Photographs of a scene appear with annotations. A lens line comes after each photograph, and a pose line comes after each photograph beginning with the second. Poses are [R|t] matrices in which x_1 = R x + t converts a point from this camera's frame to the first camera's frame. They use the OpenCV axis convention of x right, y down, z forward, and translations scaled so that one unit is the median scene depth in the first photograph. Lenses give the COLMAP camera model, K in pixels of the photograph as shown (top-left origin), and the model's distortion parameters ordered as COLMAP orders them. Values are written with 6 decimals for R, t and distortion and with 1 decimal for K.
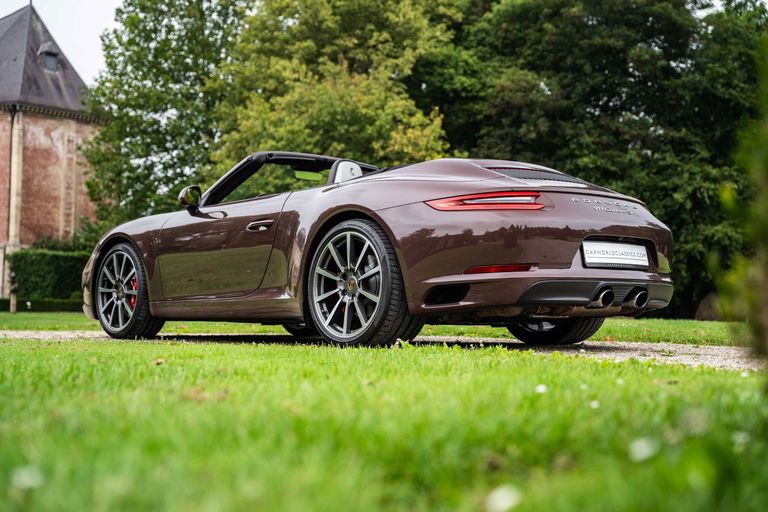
lens RADIAL K [[1020.4, 0, 379.8], [0, 1020.4, 253.8], [0, 0, 1]] dist [0.195615, 0.000000]
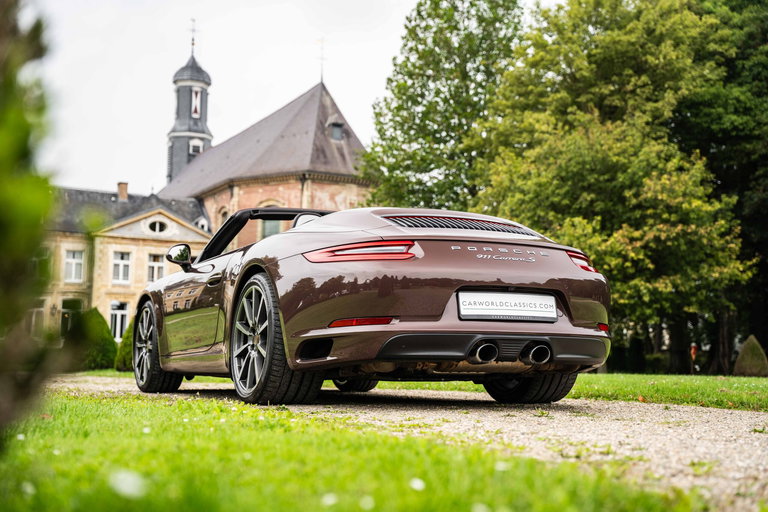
lens RADIAL K [[1020.4, 0, 391.2], [0, 1020.4, 262.9], [0, 0, 1]] dist [0.195615, 0.000000]
pose [[0.961103, -0.024511, -0.275099, 0.034437], [0.012455, 0.998887, -0.045488, 0.000295], [0.275908, 0.040292, 0.960339, 0.007715]]
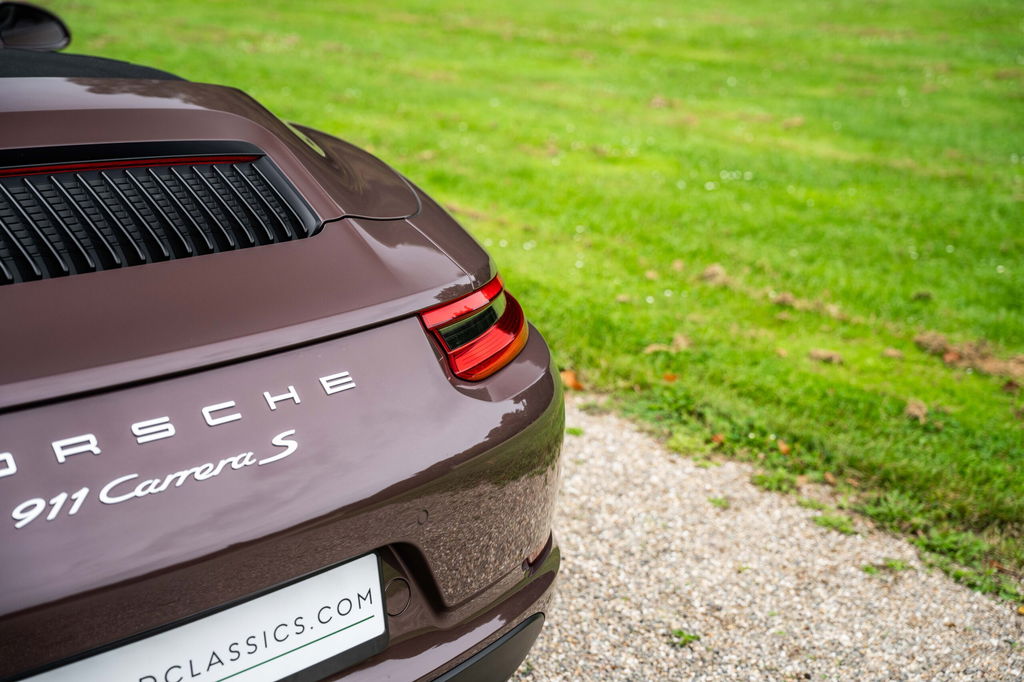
lens RADIAL K [[1360.5, 0, 528.9], [0, 1360.5, 337.6], [0, 0, 1]] dist [0.195615, 0.000000]
pose [[0.999667, 0.024549, -0.007972, 0.027316], [-0.020027, 0.932560, 0.360458, -0.015541], [0.016283, -0.360179, 0.932741, 0.067752]]
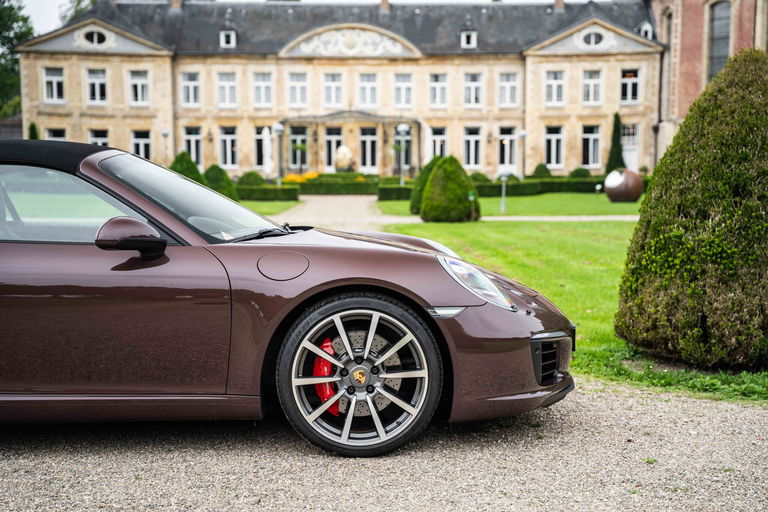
lens RADIAL K [[1199.4, 0, 381.6], [0, 1199.4, 263.2], [0, 0, 1]] dist [0.274762, 0.000000]
pose [[0.733851, 0.030508, -0.678625, 0.171063], [0.057285, 0.992653, 0.106572, -0.016789], [0.676890, -0.117084, 0.726712, -0.029702]]
